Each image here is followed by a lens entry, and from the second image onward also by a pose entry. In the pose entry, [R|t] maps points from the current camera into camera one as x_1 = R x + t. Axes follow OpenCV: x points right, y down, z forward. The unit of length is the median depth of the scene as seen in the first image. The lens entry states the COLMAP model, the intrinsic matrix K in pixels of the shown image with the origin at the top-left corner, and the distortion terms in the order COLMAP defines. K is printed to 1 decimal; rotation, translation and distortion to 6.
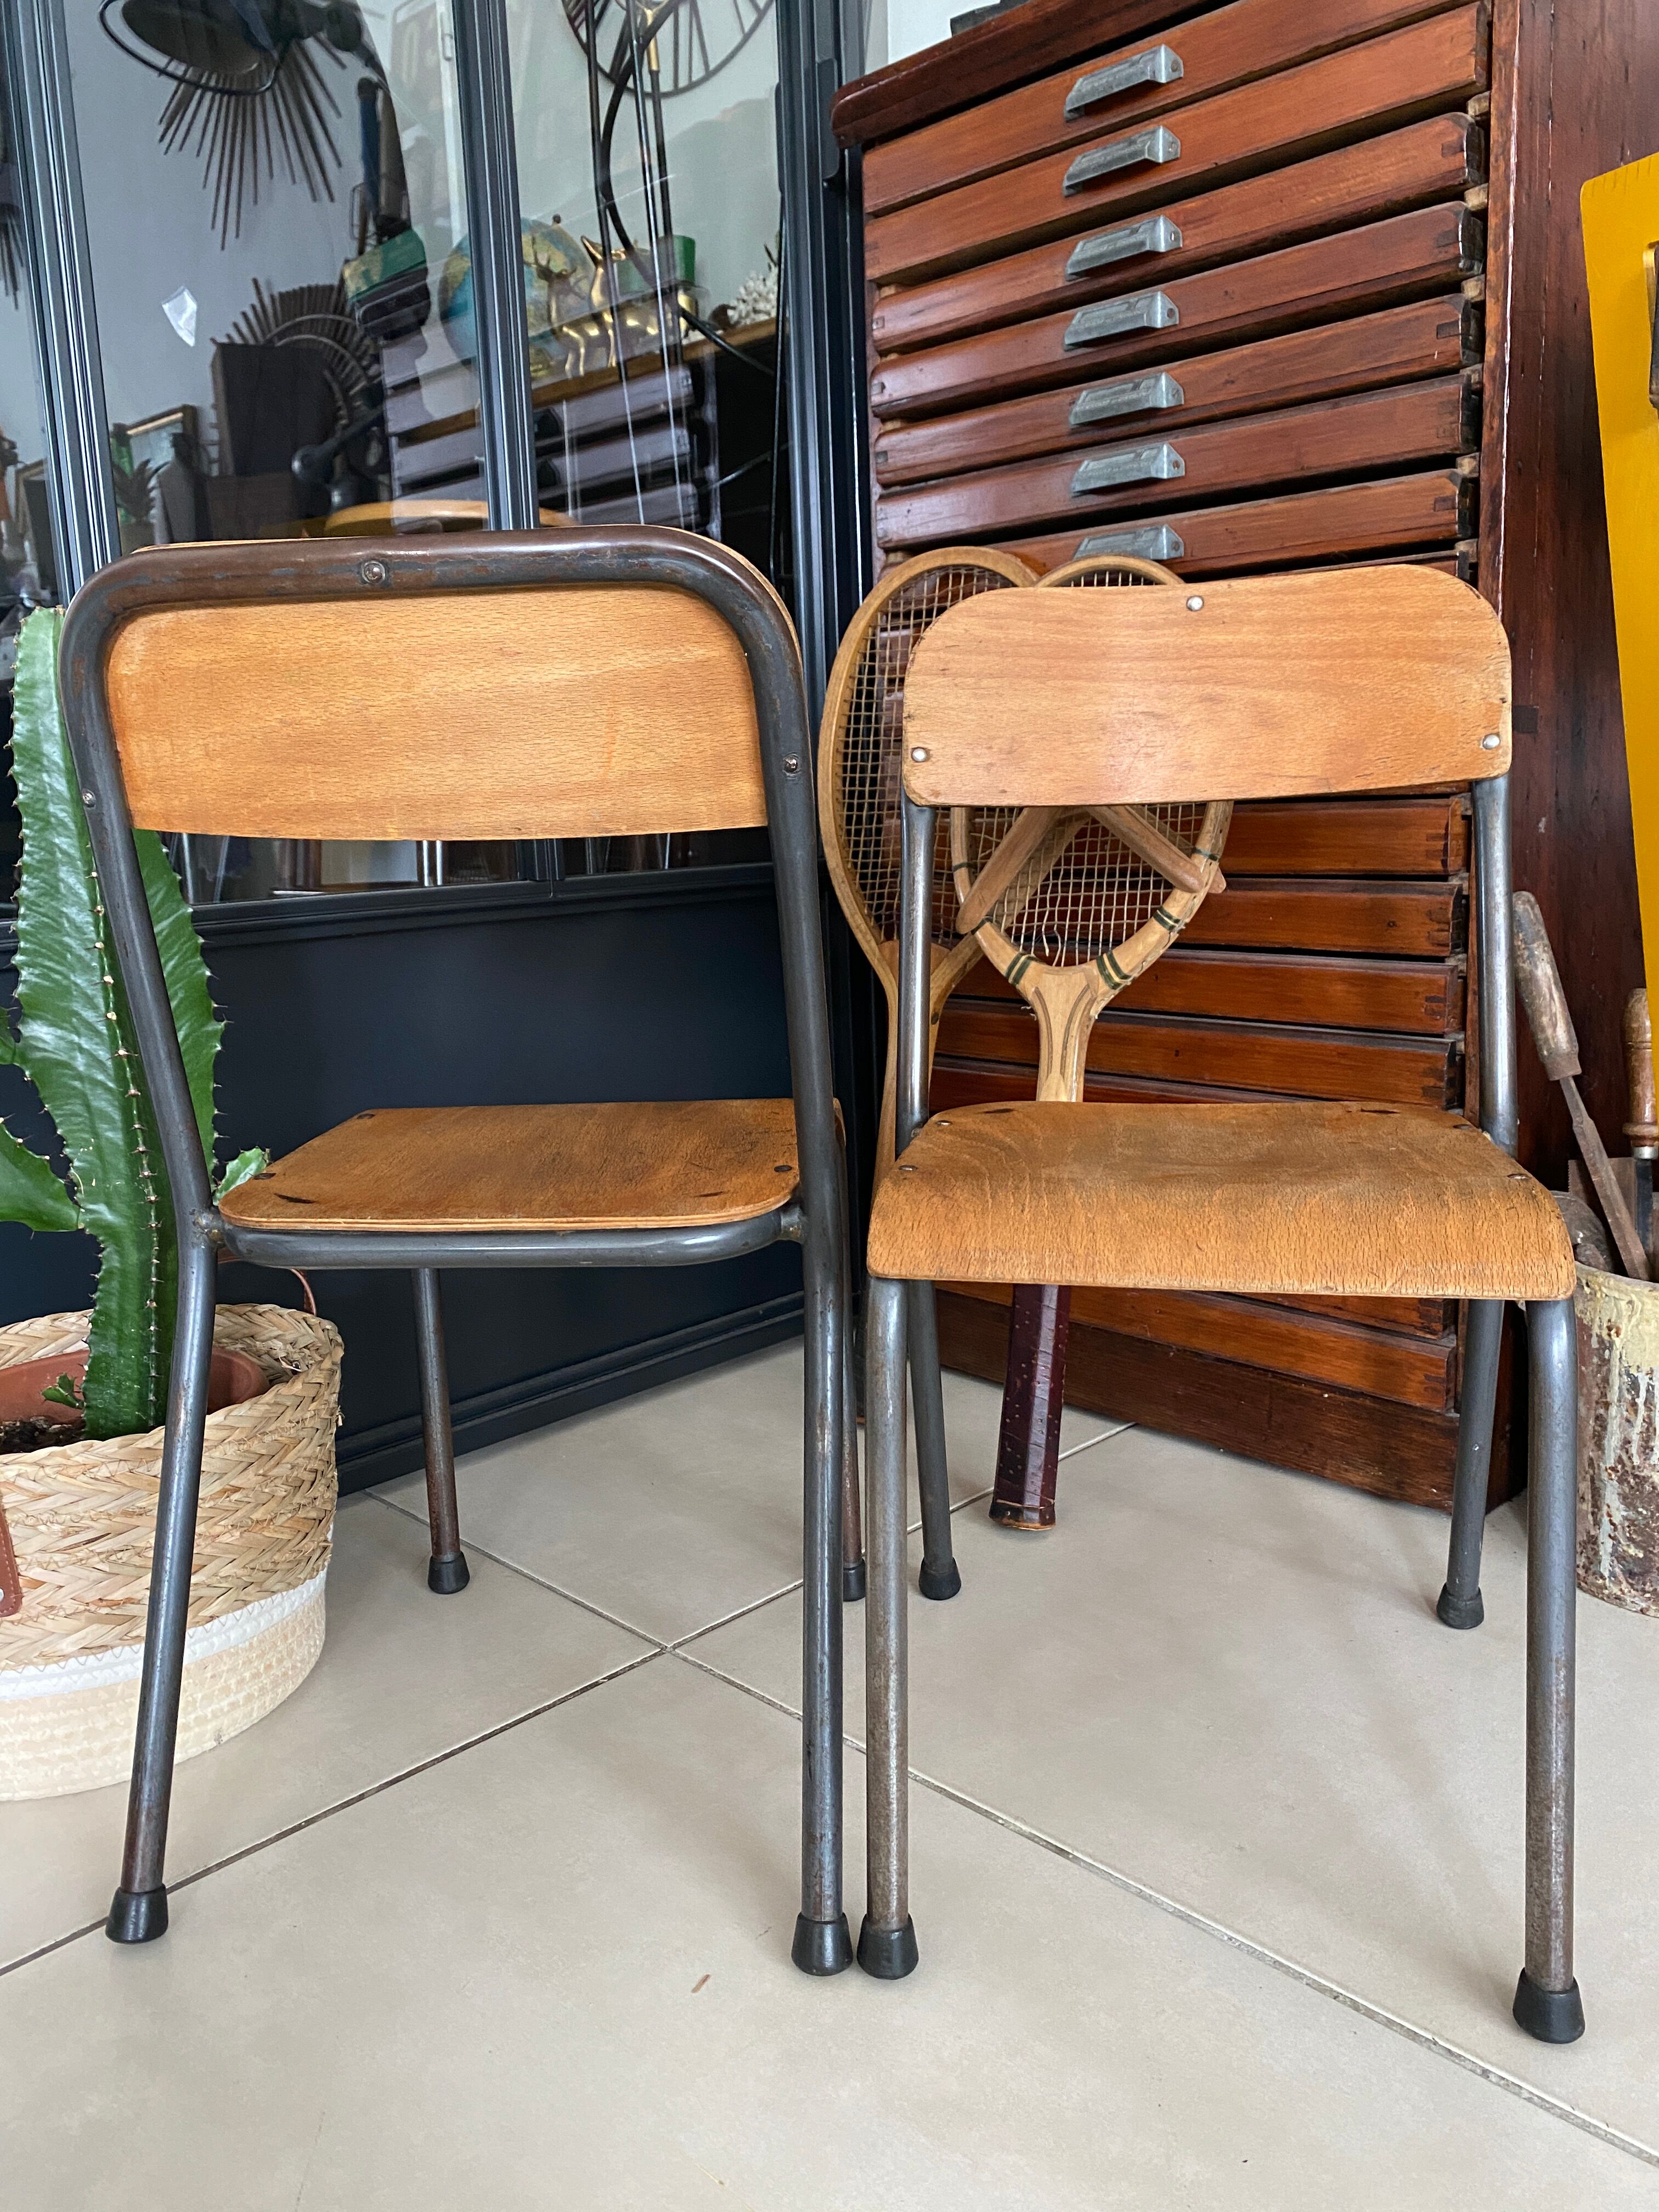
lens RADIAL K [[1715.4, 0, 823.0], [0, 1715.4, 1086.9], [0, 0, 1]] dist [0.005409, -0.003422]
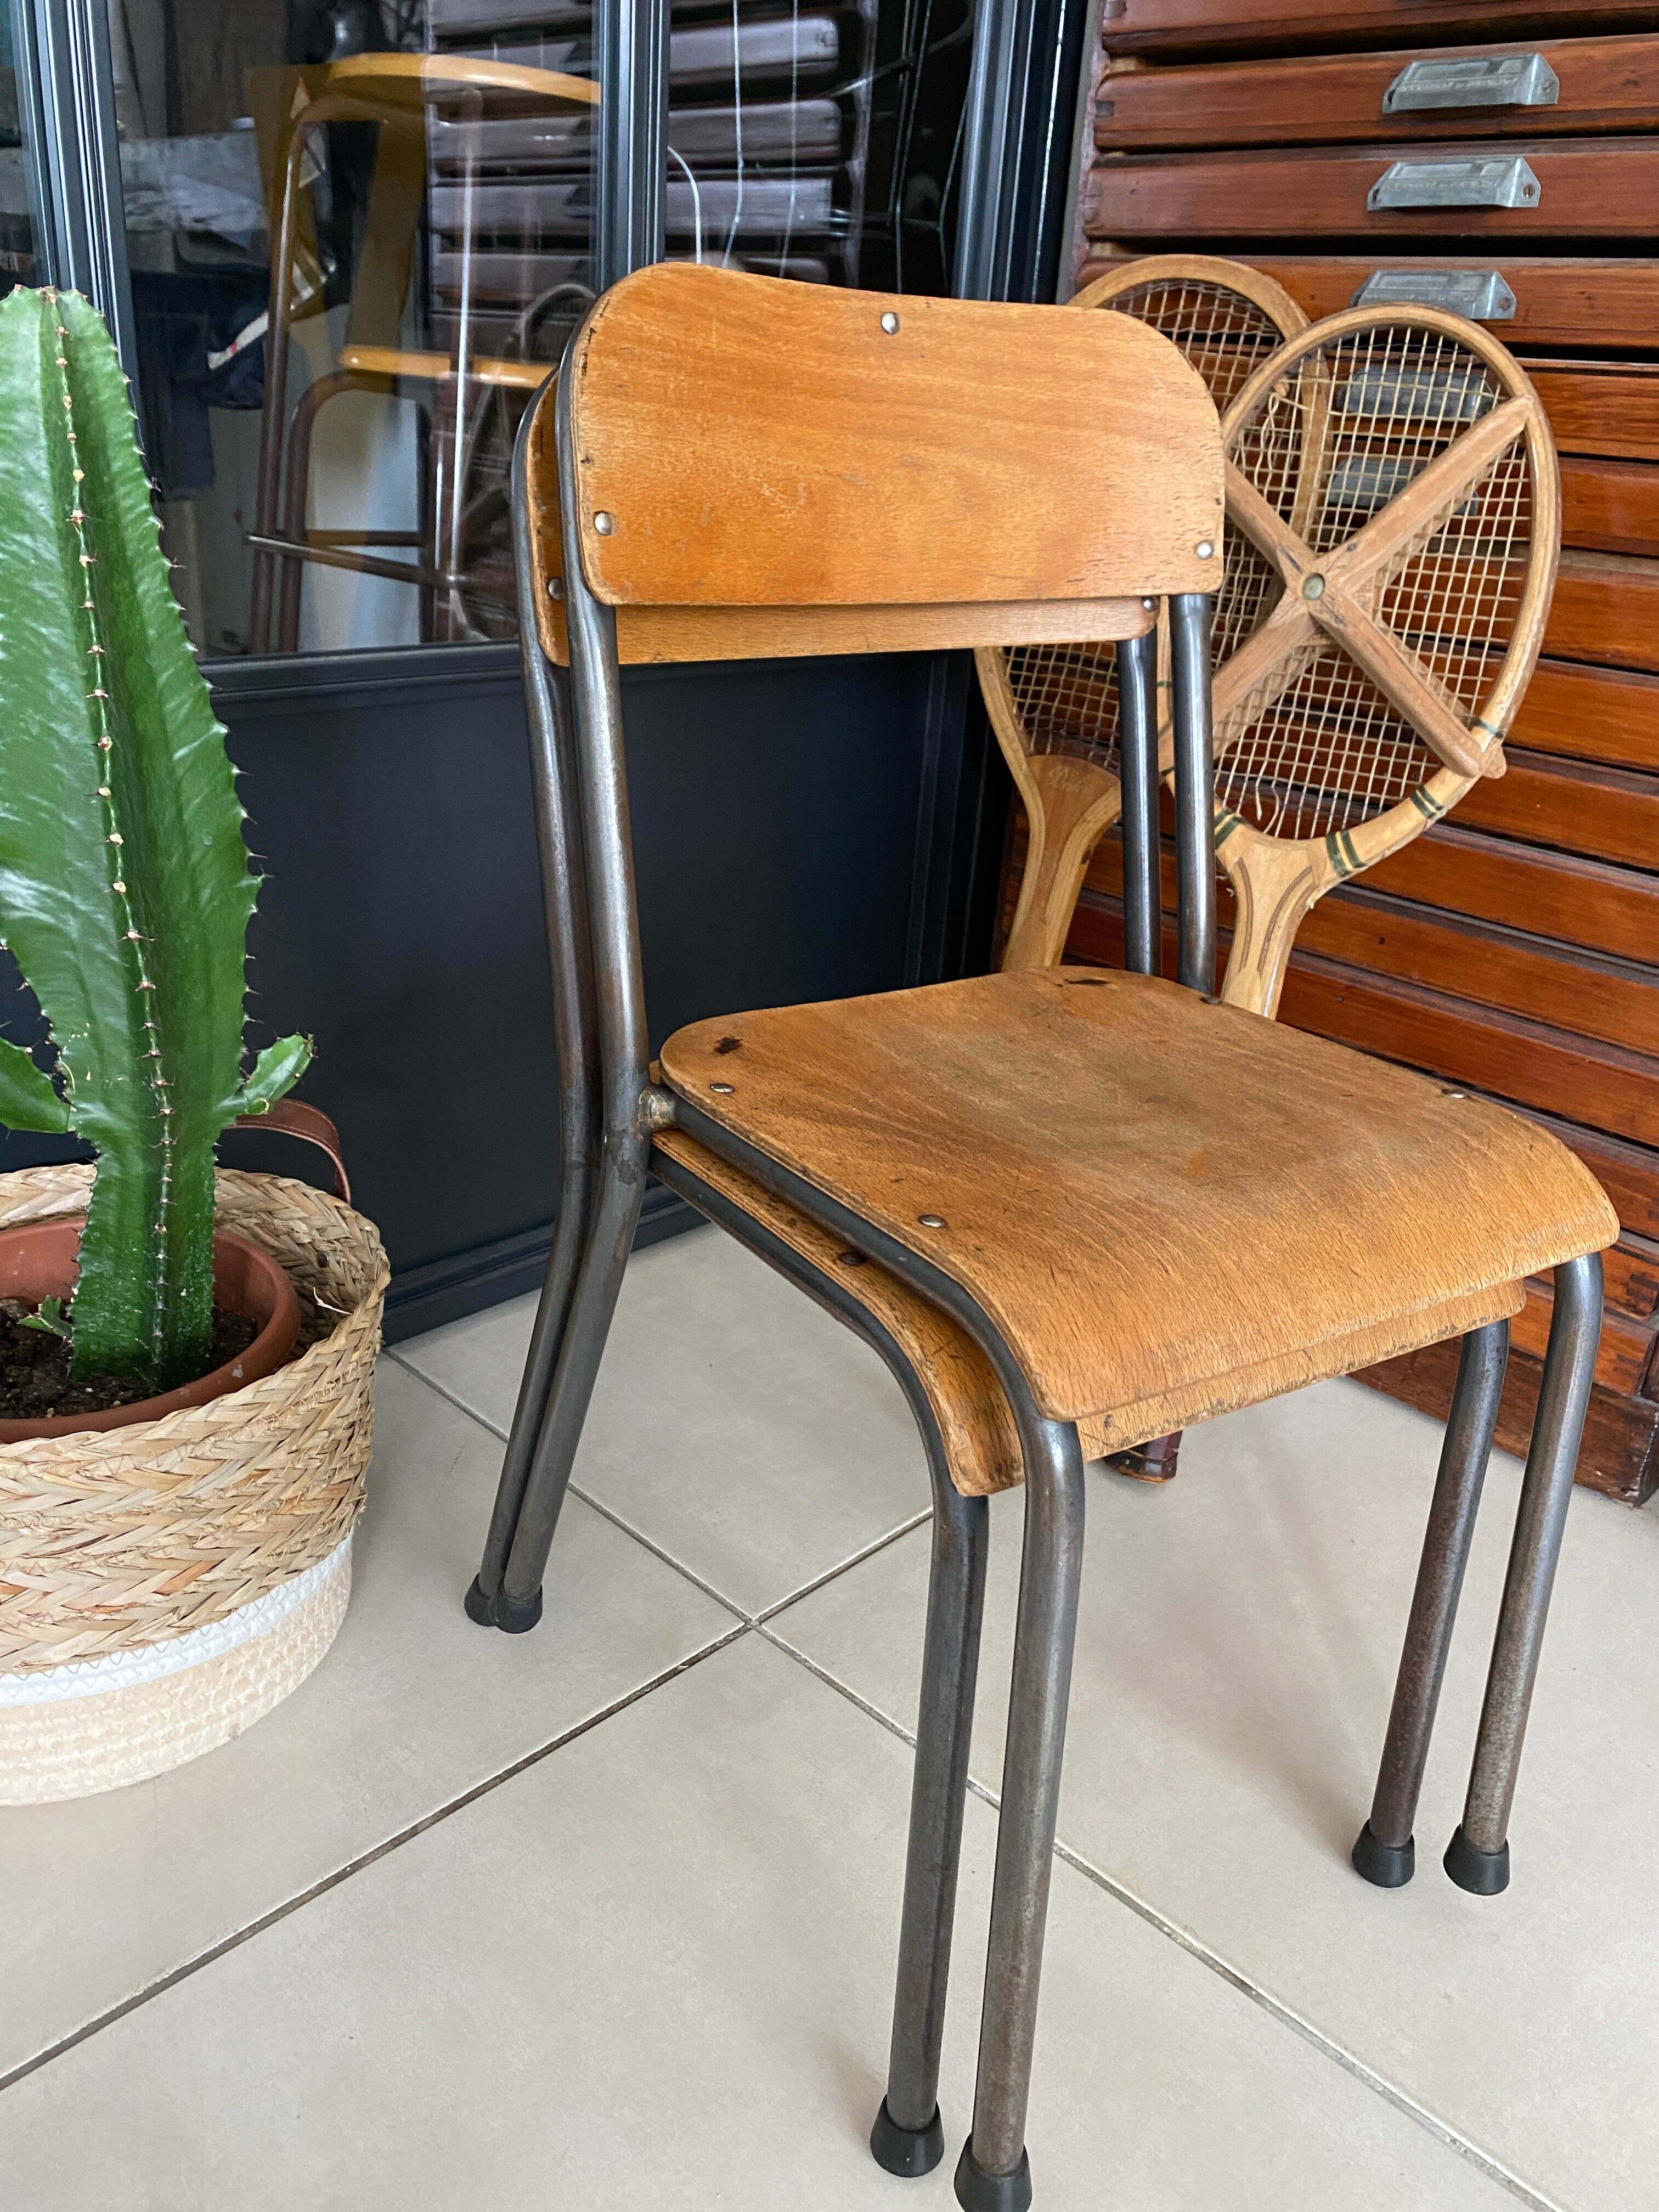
lens RADIAL K [[1715.4, 0, 833.7], [0, 1715.4, 1092.1], [0, 0, 1]] dist [0.005409, -0.003422]
pose [[0.994320, 0.088317, 0.059395, -0.121568], [-0.099259, 0.970877, 0.218051, -0.123909], [-0.038407, -0.222708, 0.974128, 0.207095]]
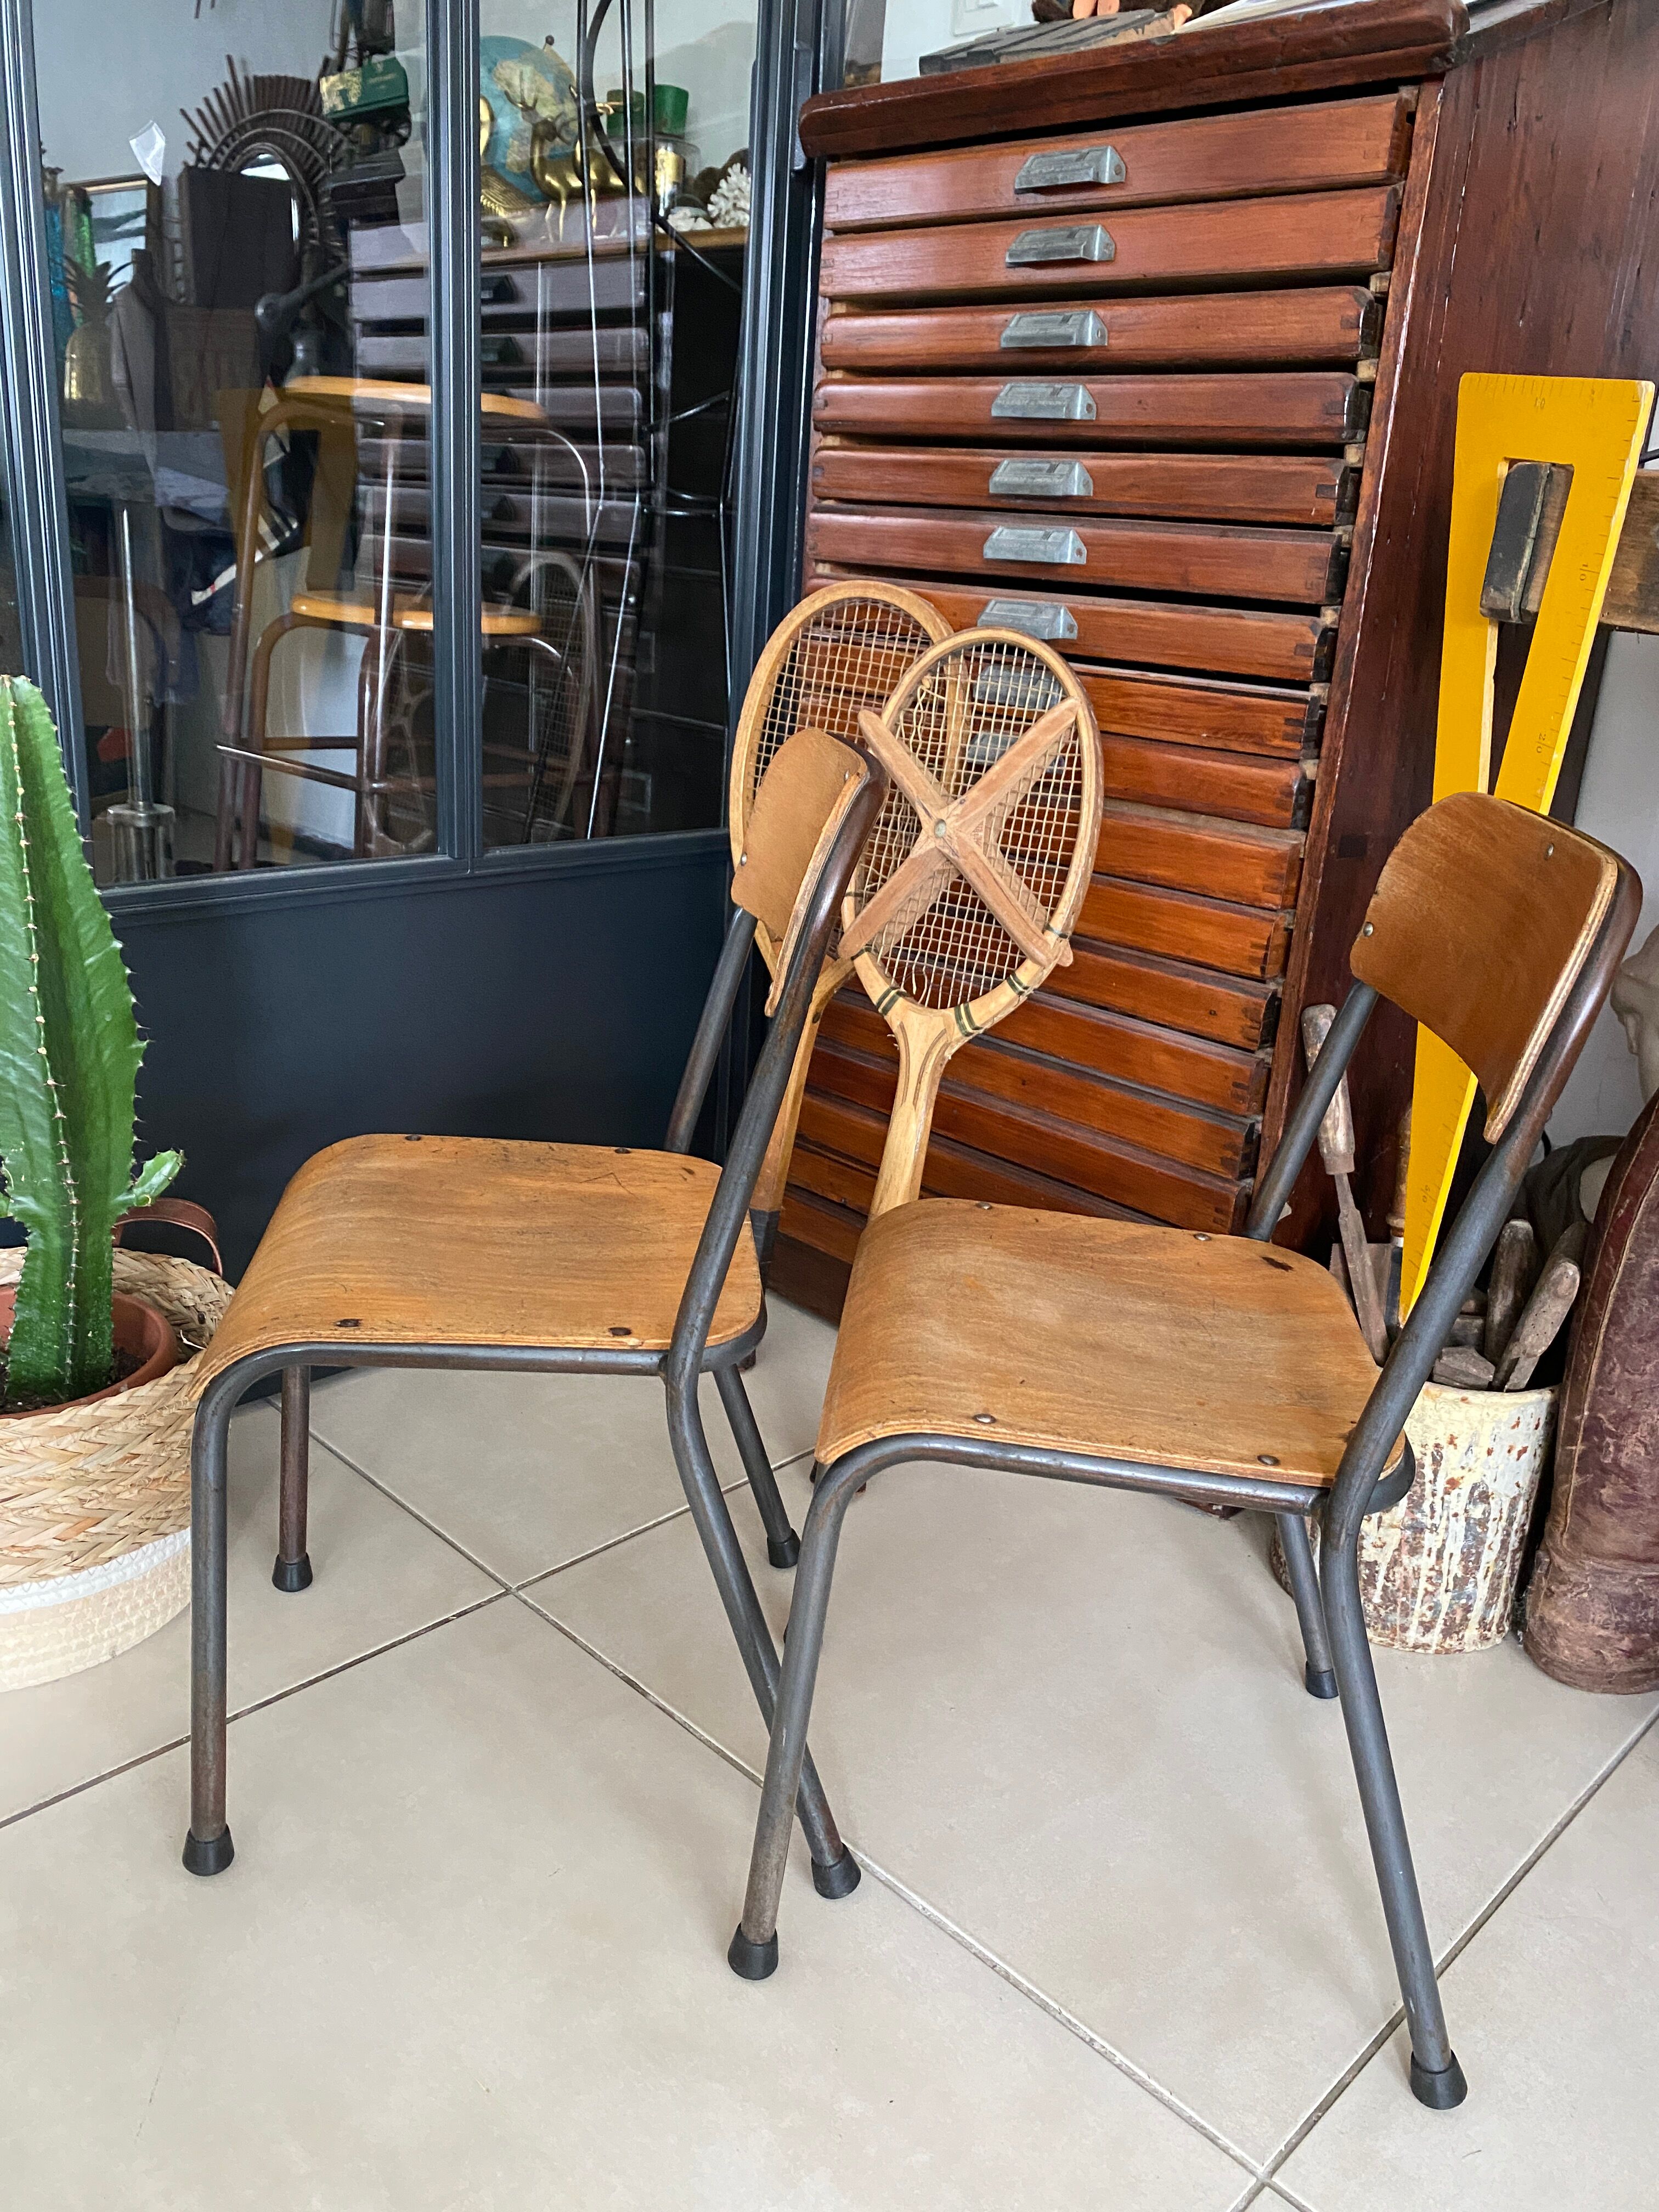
lens RADIAL K [[1715.4, 0, 842.9], [0, 1715.4, 1087.1], [0, 0, 1]] dist [0.005409, -0.003422]
pose [[0.994636, 0.092799, 0.045694, 0.046946], [-0.098343, 0.985308, 0.139633, -0.189707], [-0.032064, -0.143377, 0.989149, -0.108405]]
